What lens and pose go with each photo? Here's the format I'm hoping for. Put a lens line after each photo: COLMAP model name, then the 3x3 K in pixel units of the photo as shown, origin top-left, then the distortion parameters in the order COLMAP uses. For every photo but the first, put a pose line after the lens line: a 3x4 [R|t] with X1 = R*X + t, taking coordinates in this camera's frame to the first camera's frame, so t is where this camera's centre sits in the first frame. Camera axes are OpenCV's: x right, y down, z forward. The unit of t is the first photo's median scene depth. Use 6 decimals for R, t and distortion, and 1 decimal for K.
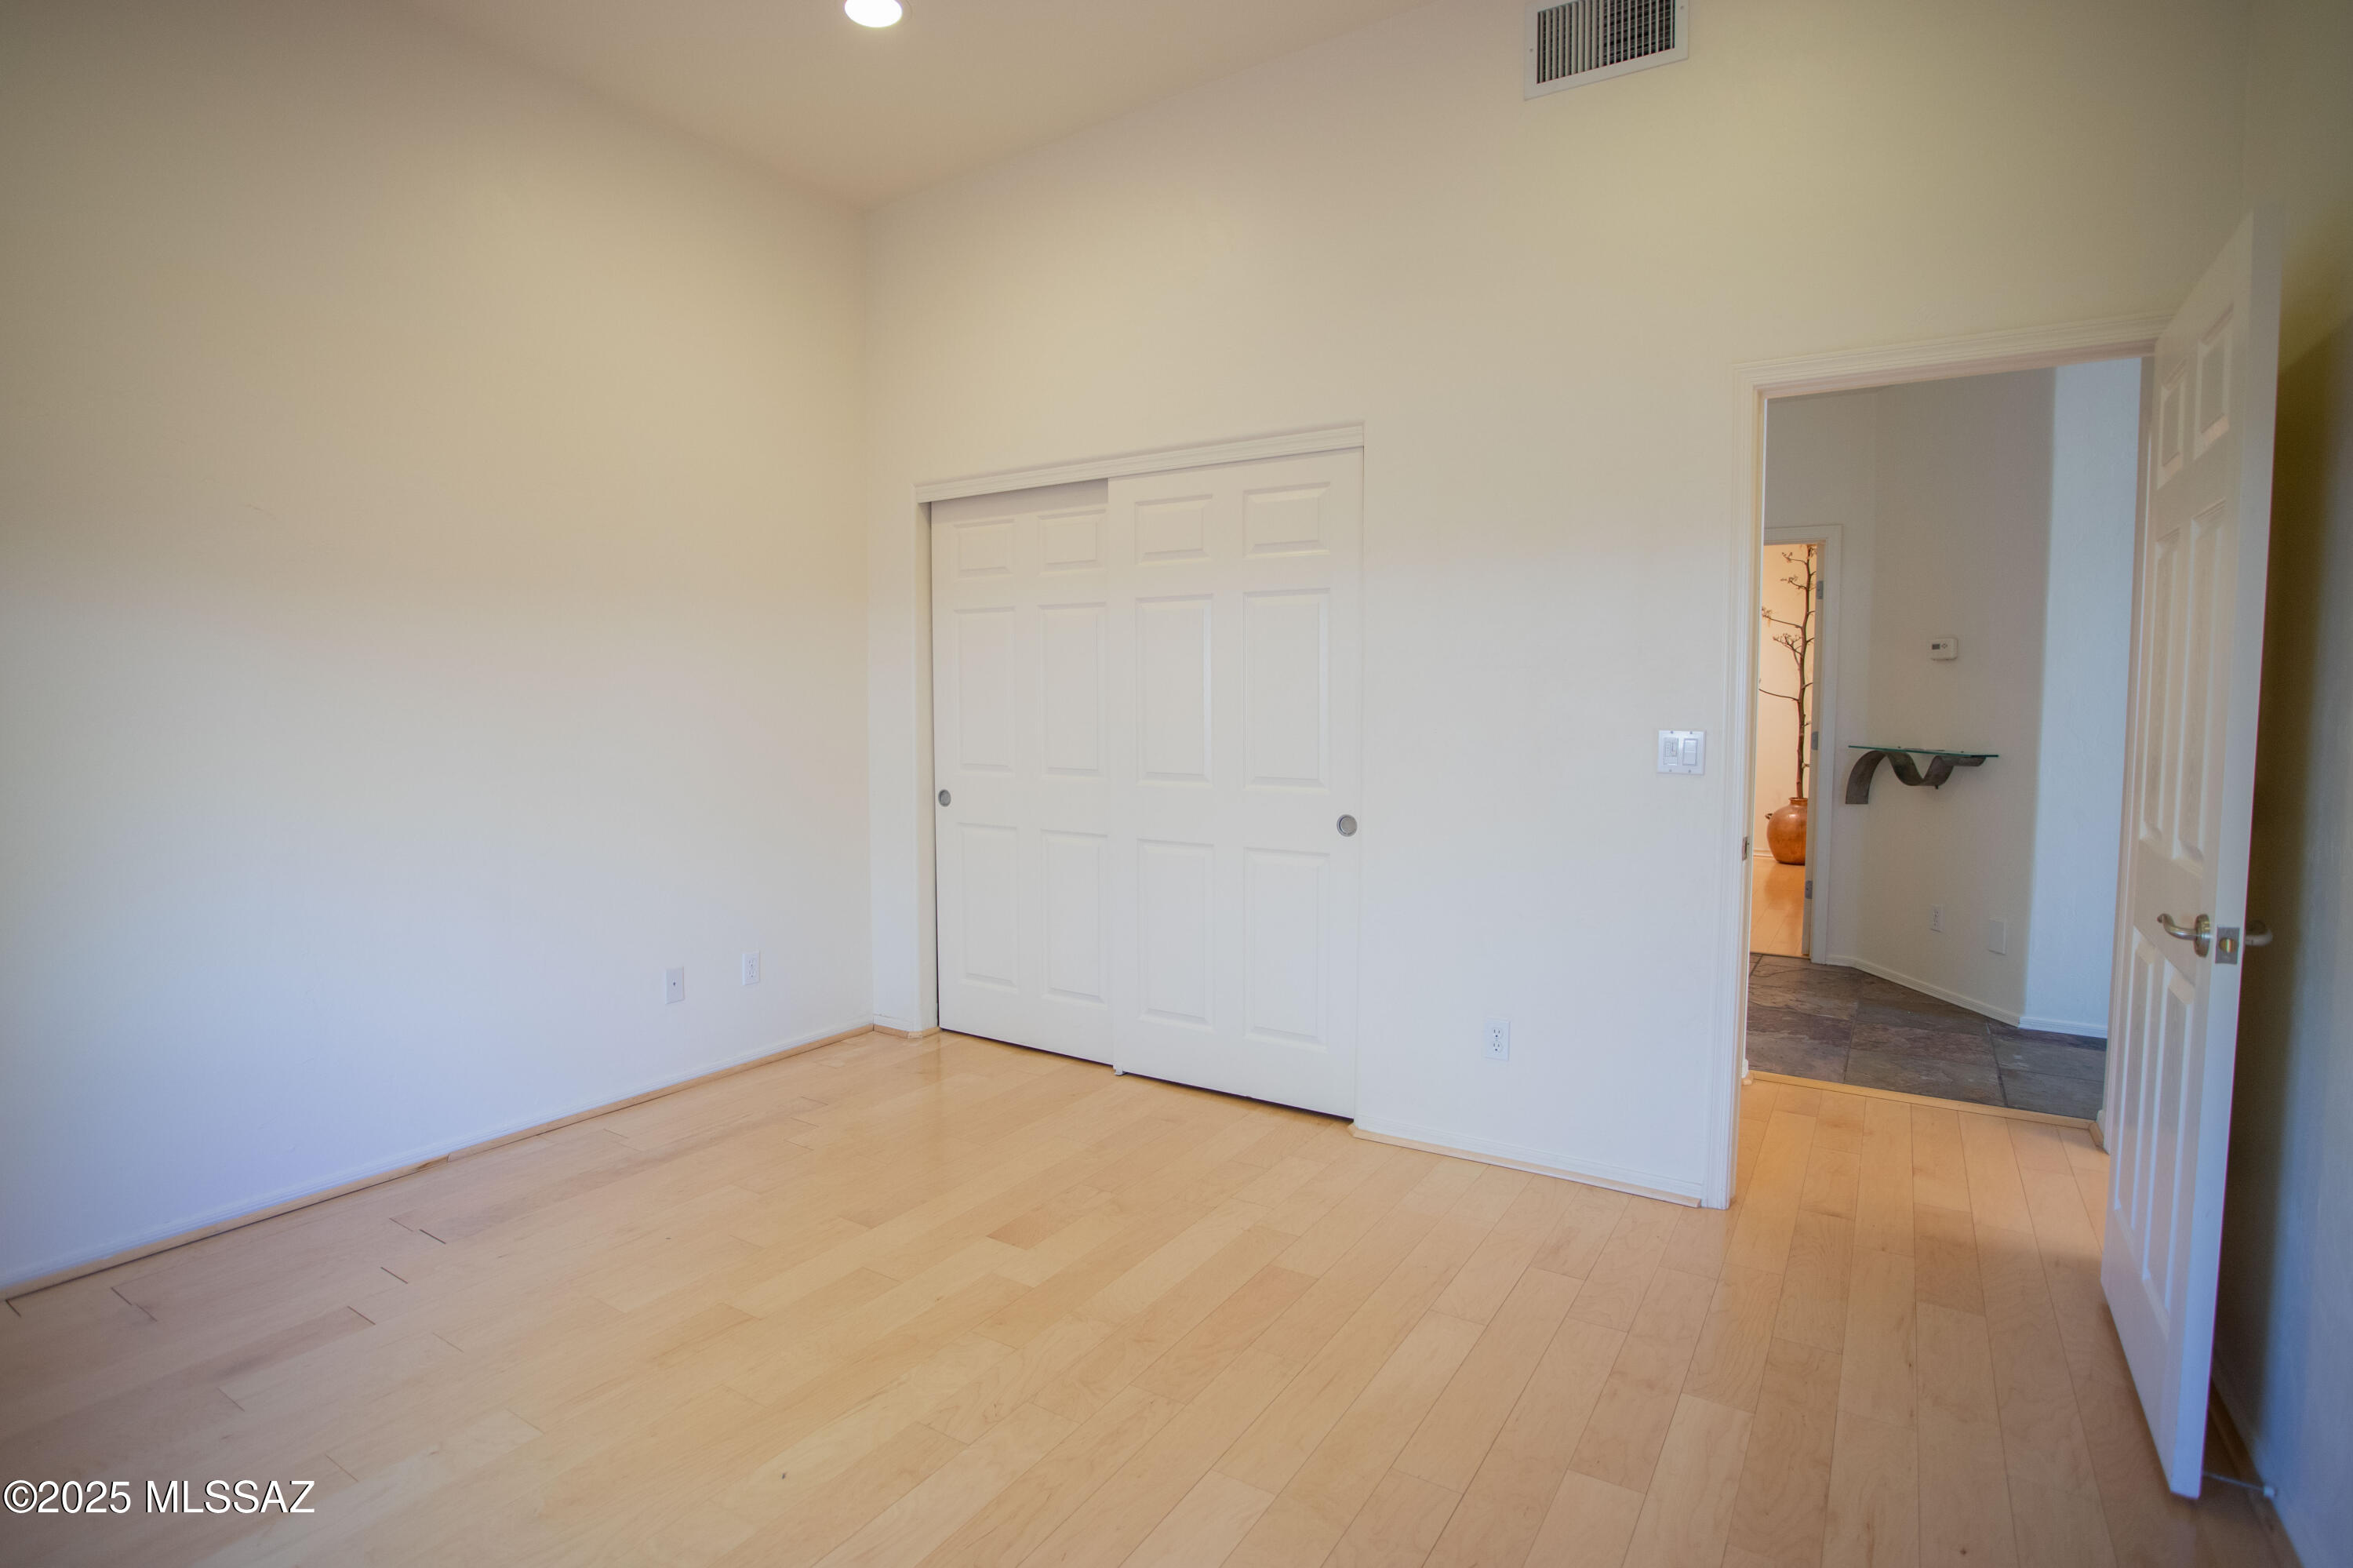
lens RADIAL K [[1147.8, 0, 1186.8], [0, 1147.8, 771.0], [0, 0, 1]] dist [-0.070723, 0.029197]
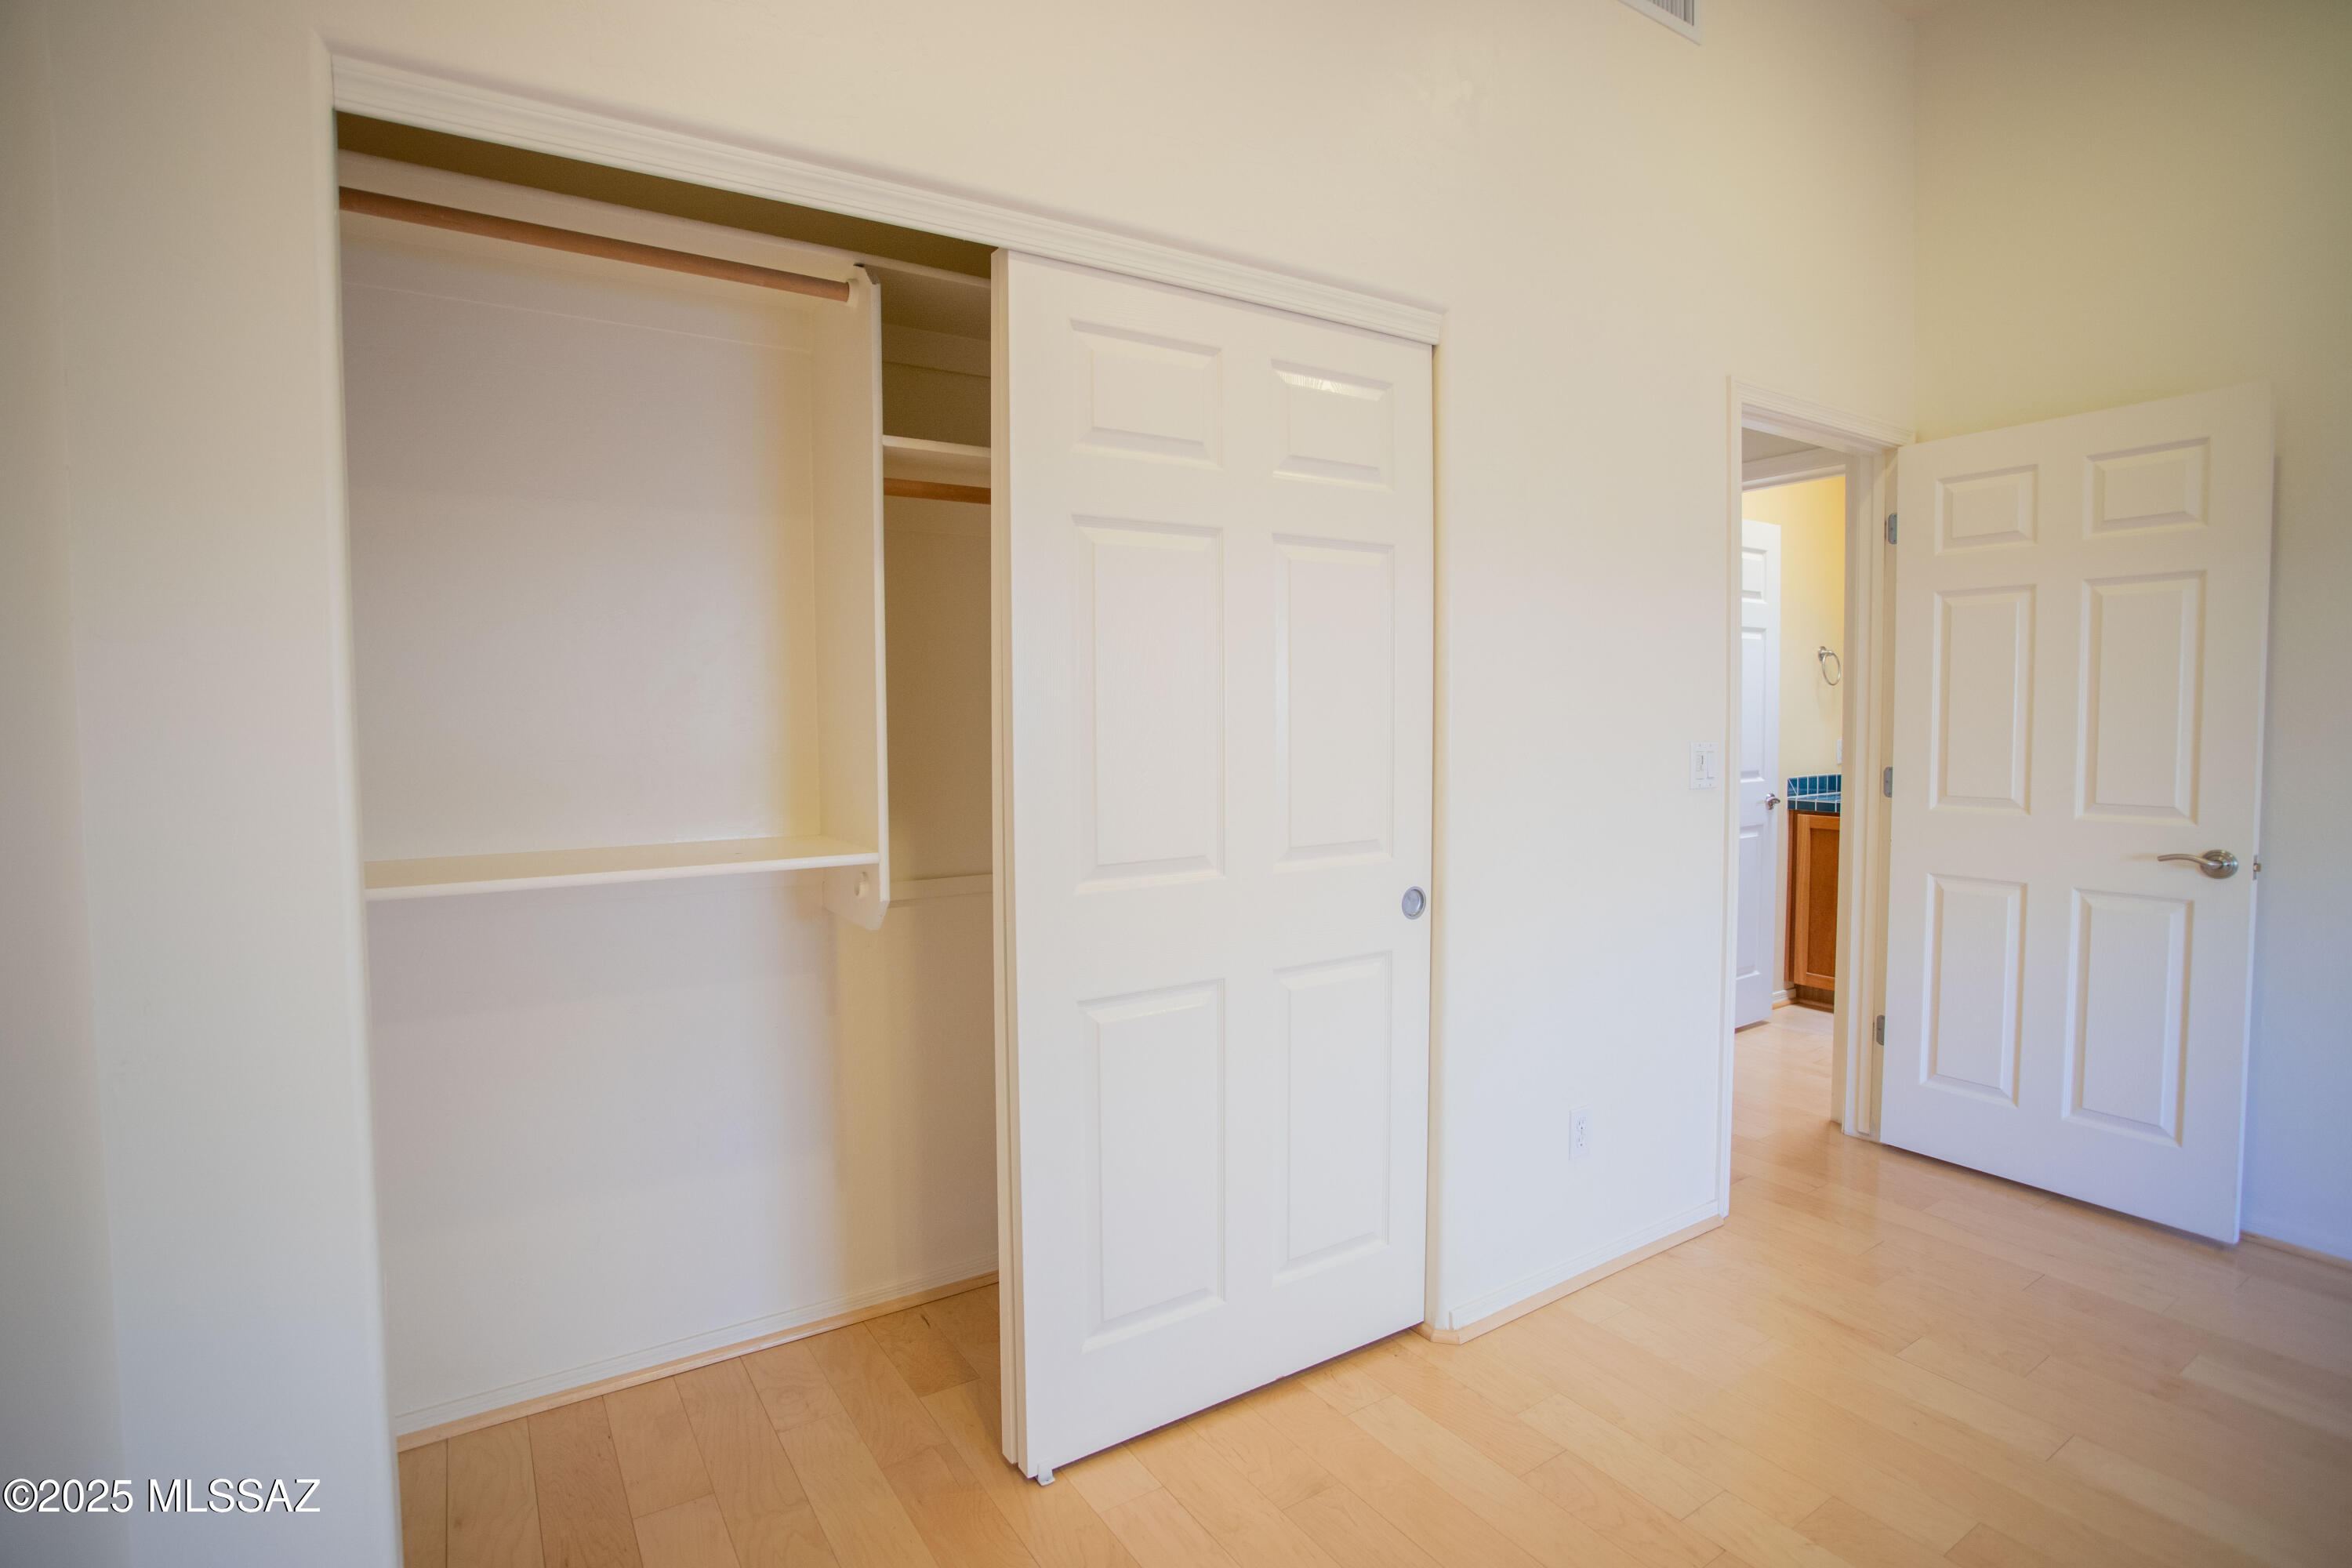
lens RADIAL K [[1147.3, 0, 1186.3], [0, 1147.3, 771.0], [0, 0, 1]] dist [-0.070723, 0.029197]
pose [[0.425445, -0.051195, 0.903535, -0.510738], [0.065435, 0.997526, 0.025710, -0.054887], [-0.902616, 0.048185, 0.427742, 0.816353]]
